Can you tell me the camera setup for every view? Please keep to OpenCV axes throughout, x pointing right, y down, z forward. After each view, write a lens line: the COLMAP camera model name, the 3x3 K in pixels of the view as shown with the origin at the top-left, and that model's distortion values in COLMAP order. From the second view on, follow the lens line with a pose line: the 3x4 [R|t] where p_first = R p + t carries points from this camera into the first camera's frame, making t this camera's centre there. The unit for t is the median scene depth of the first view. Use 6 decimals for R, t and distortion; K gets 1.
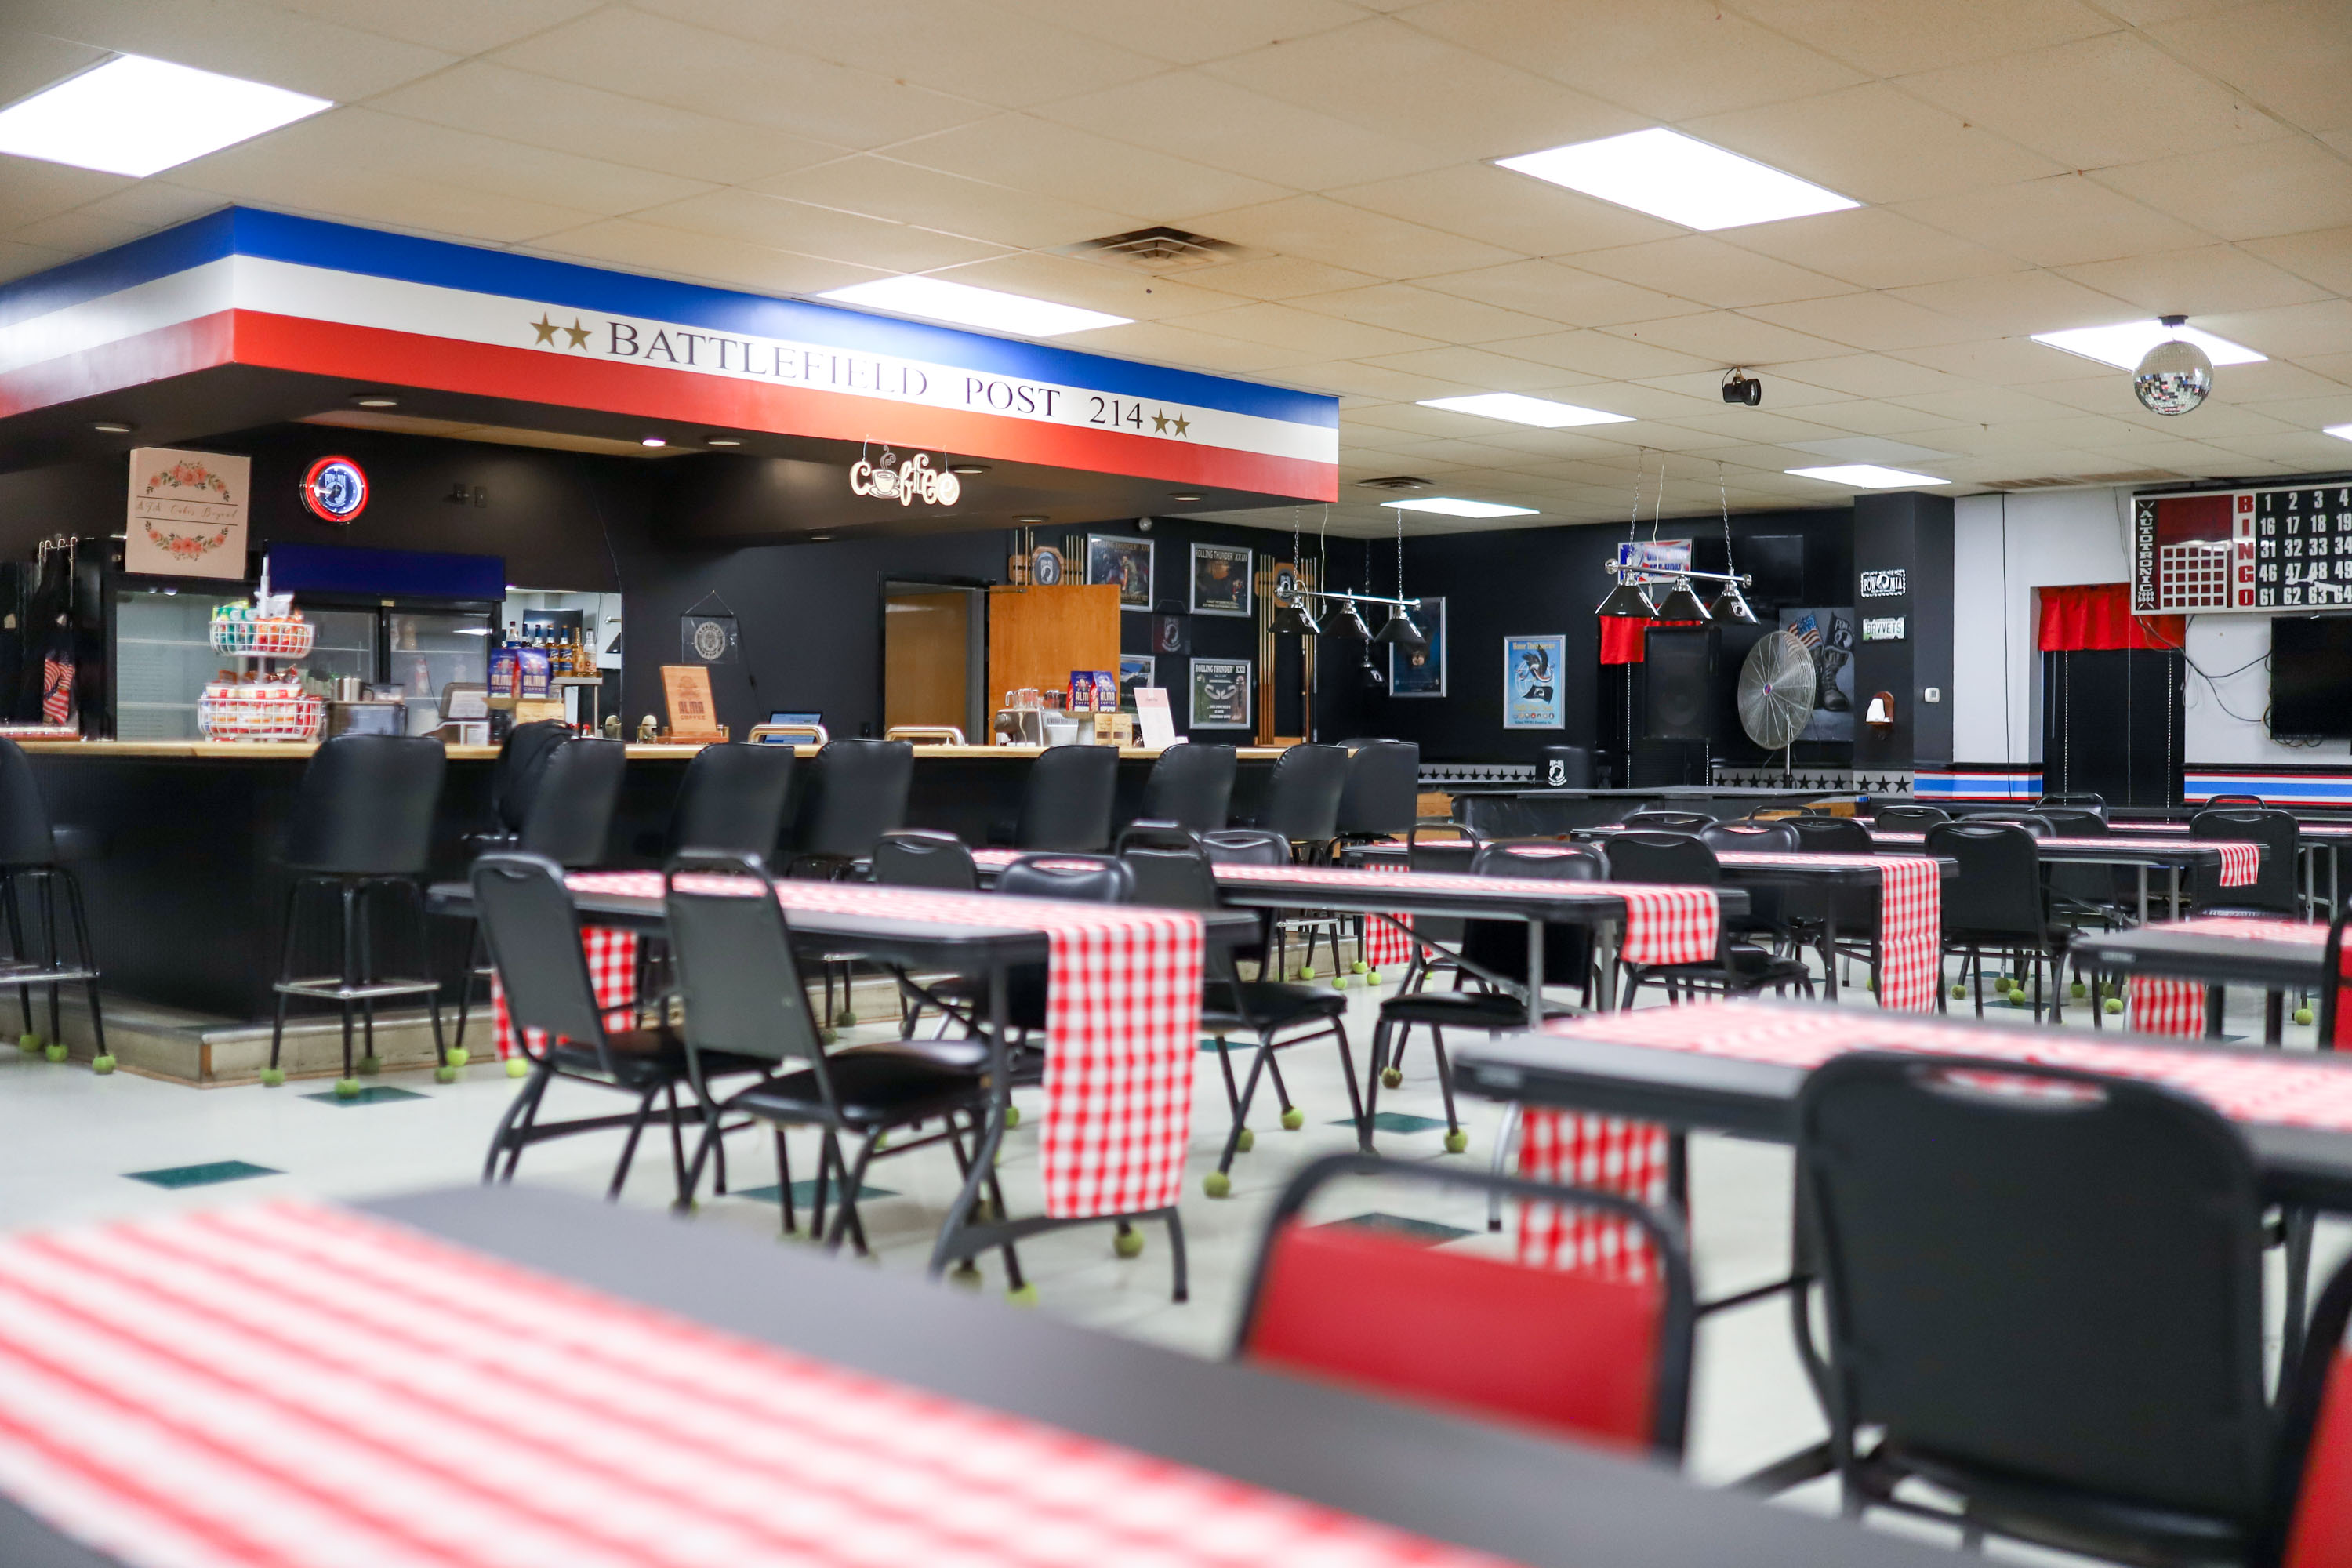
lens RADIAL K [[2355.0, 0, 1176.0], [0, 2355.0, 784.0], [0, 0, 1]] dist [-0.042437, 0.017694]
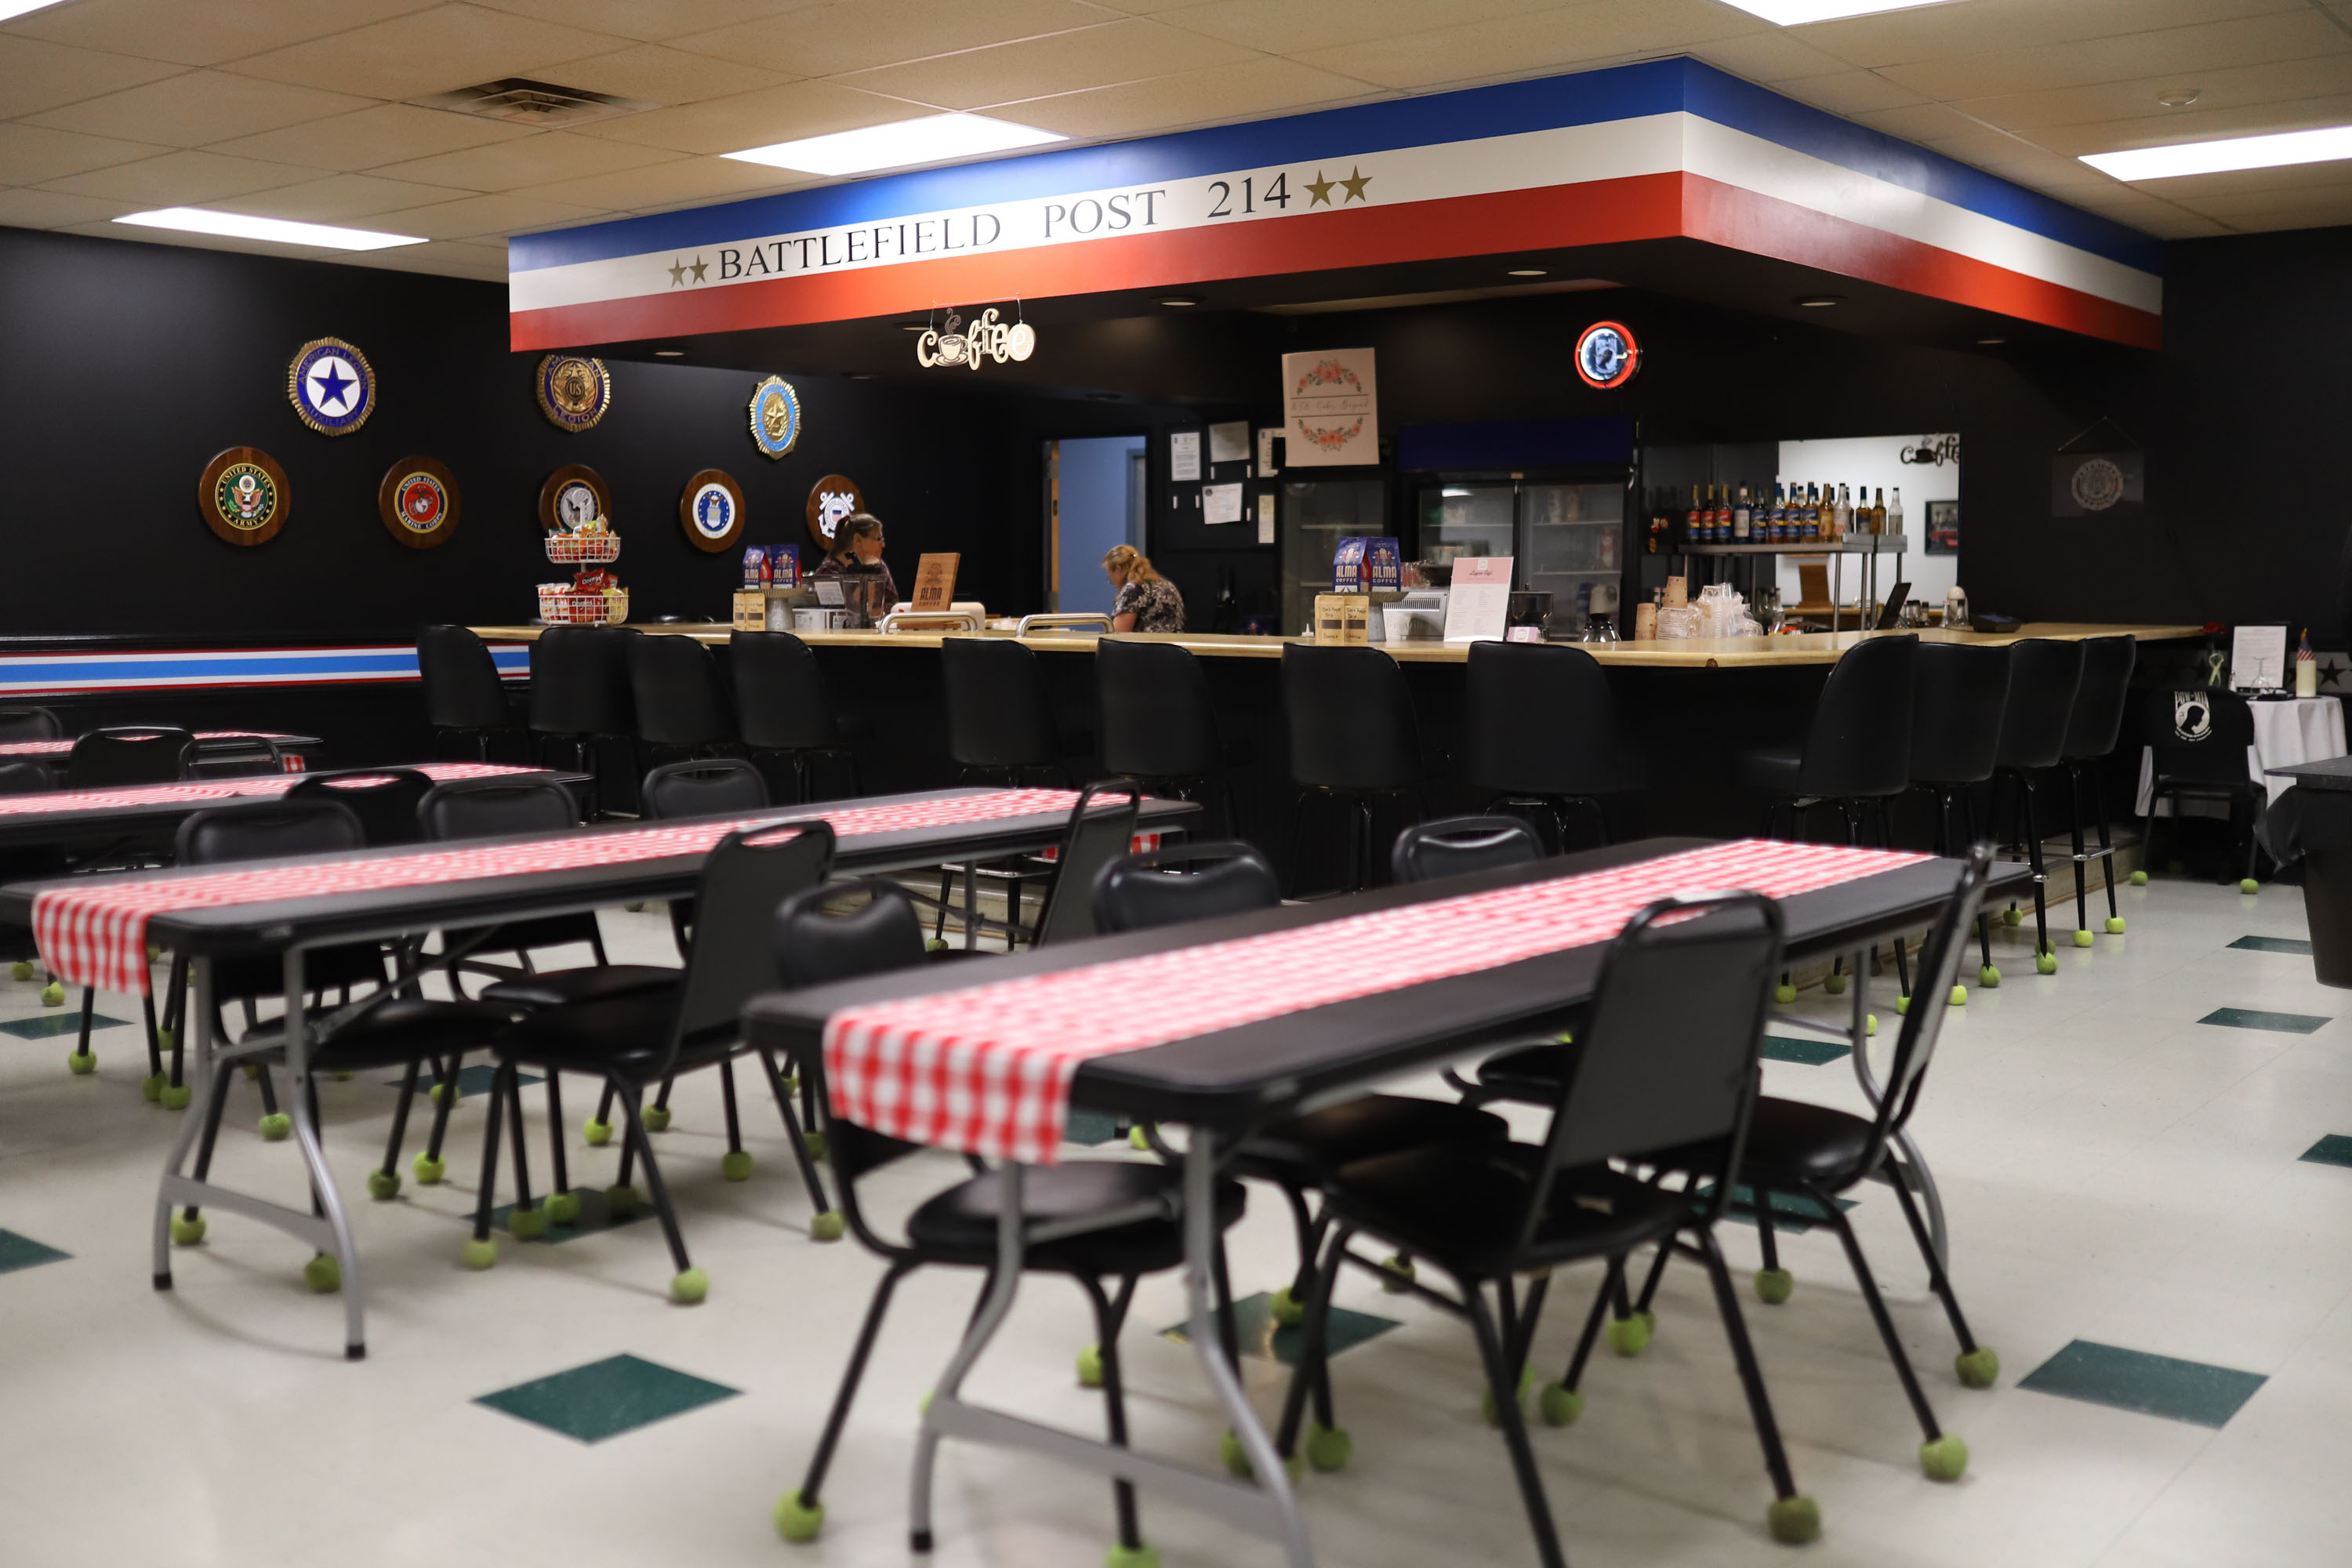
lens RADIAL K [[2355.0, 0, 1176.0], [0, 2355.0, 784.0], [0, 0, 1]] dist [-0.042437, 0.017694]
pose [[0.075270, 0.079988, -0.993950, 0.764914], [-0.014498, 0.996760, 0.079116, -0.030563], [0.997058, 0.008455, 0.076186, 0.960364]]
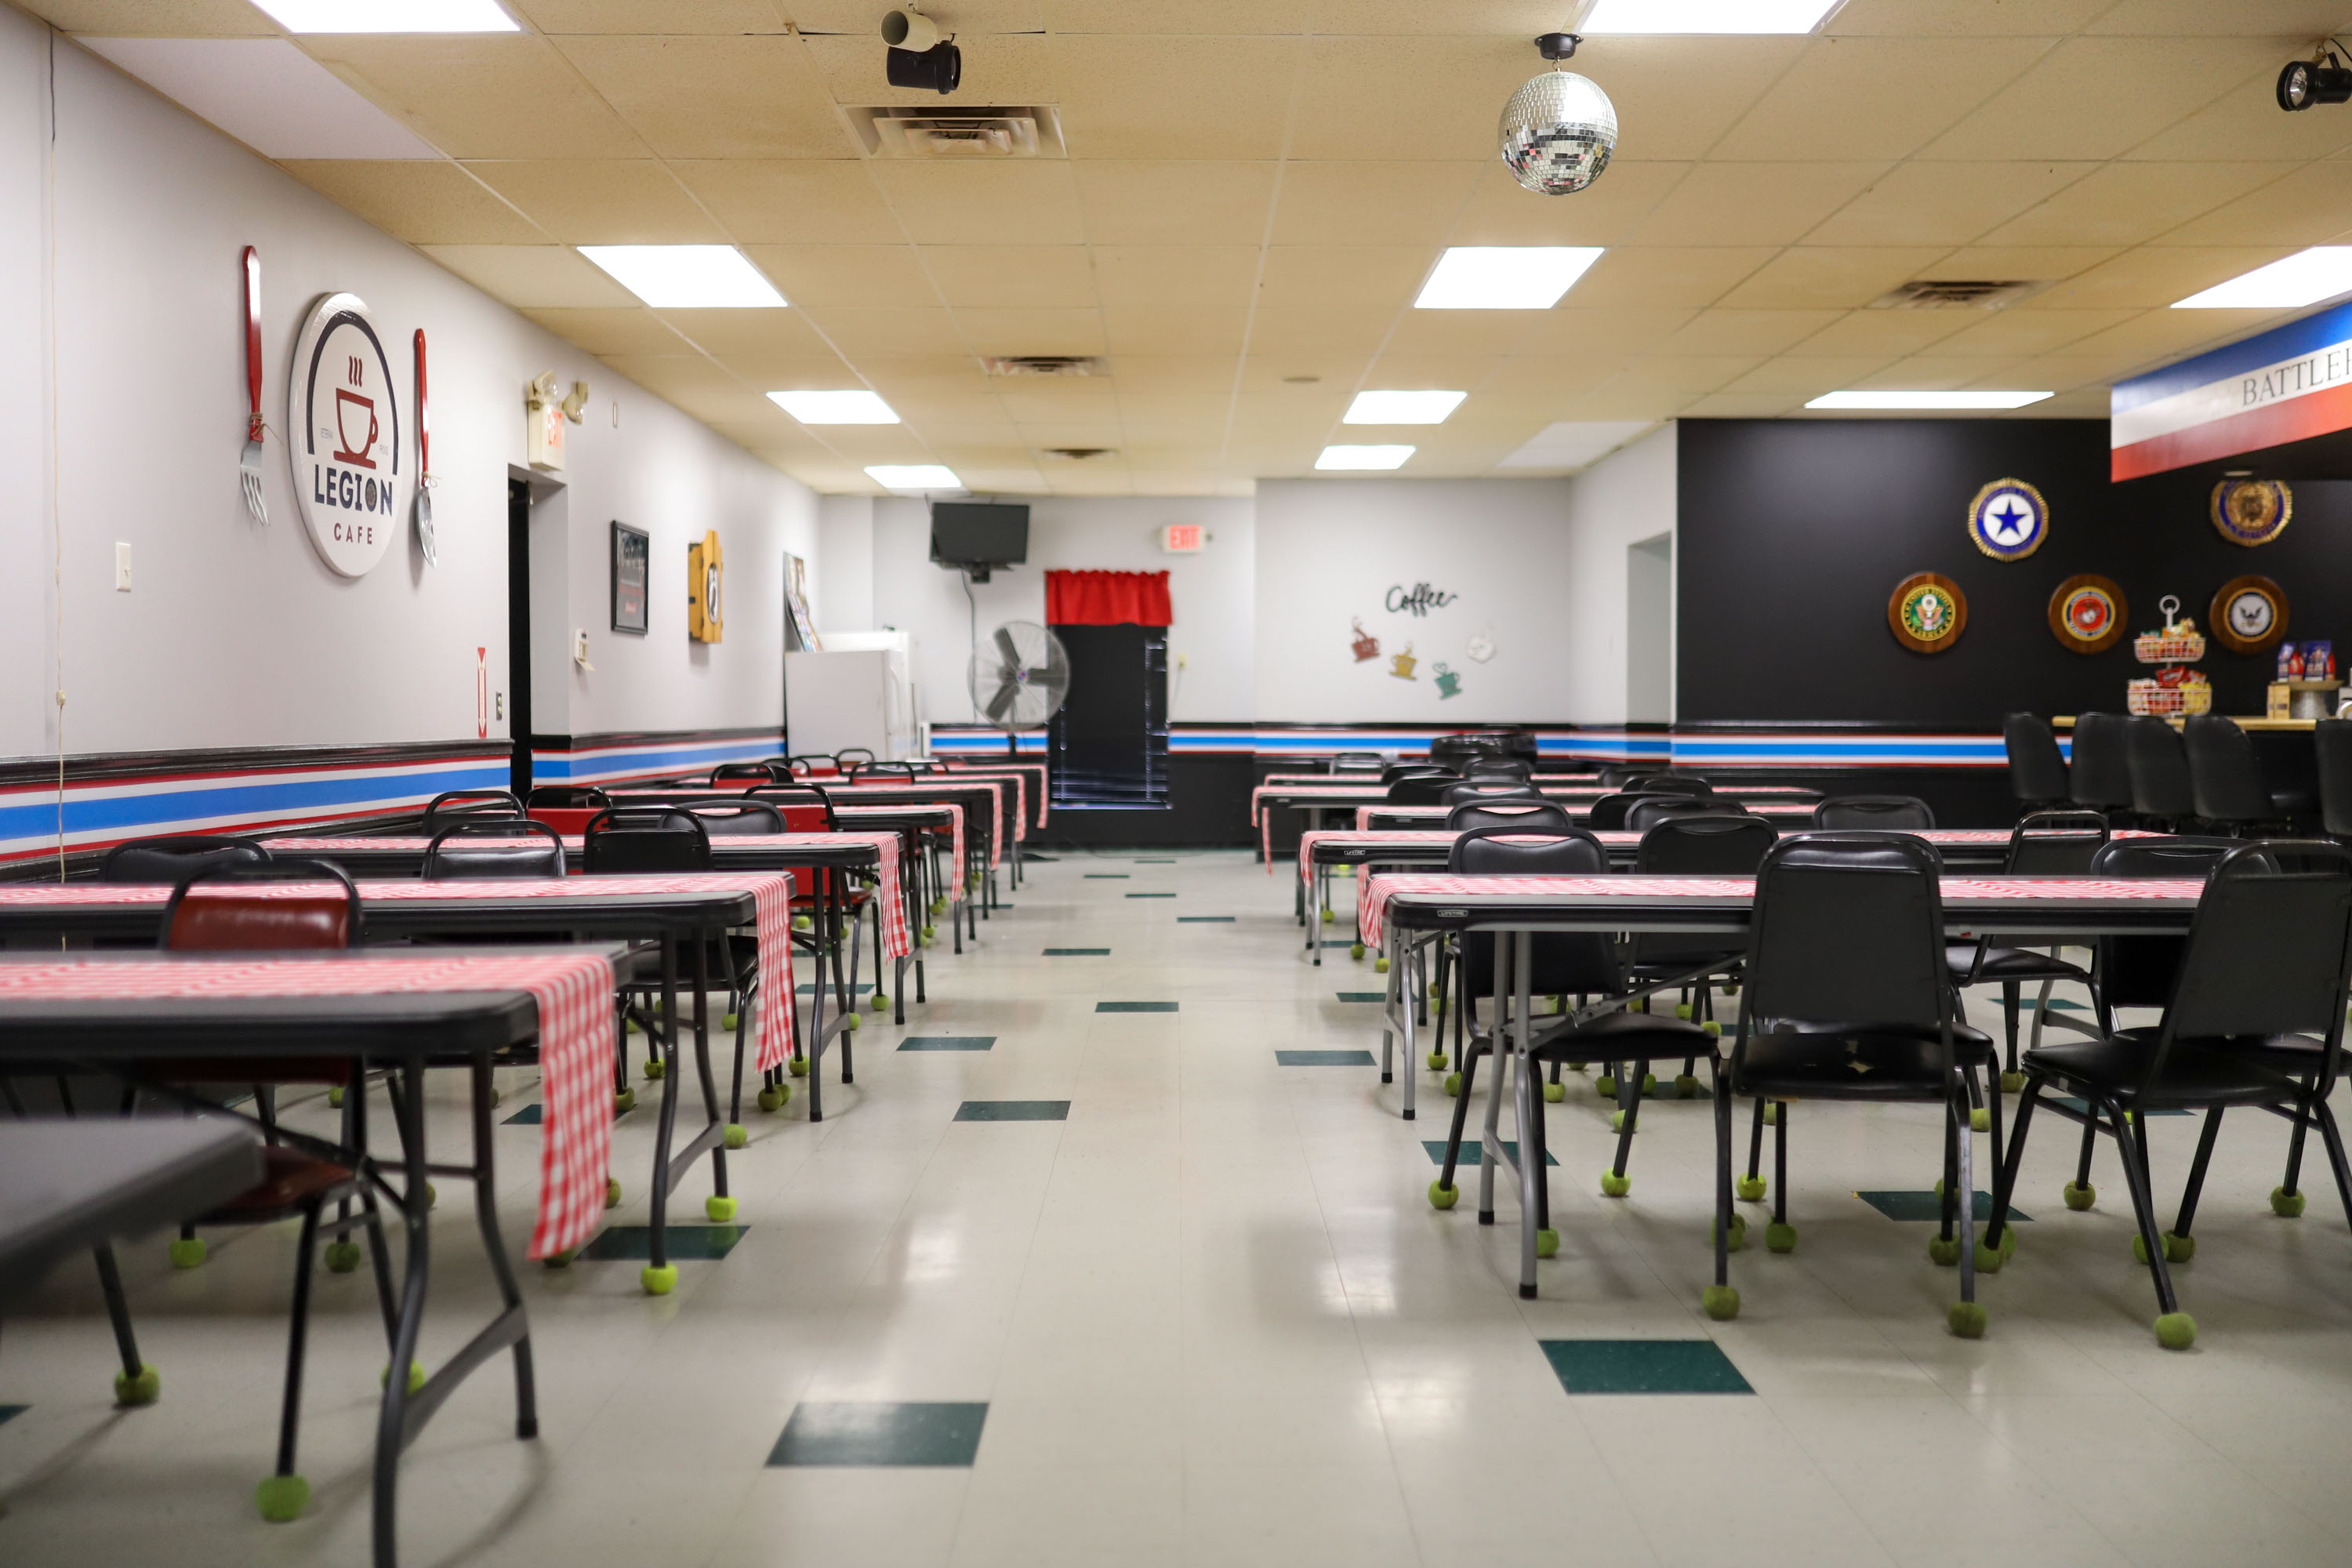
lens RADIAL K [[2355.0, 0, 1176.0], [0, 2355.0, 784.0], [0, 0, 1]] dist [-0.042437, 0.017694]
pose [[-0.745649, 0.014744, -0.666176, 0.861069], [-0.012904, 0.999248, 0.036559, -0.017256], [0.666214, 0.035856, -0.744898, 1.317620]]
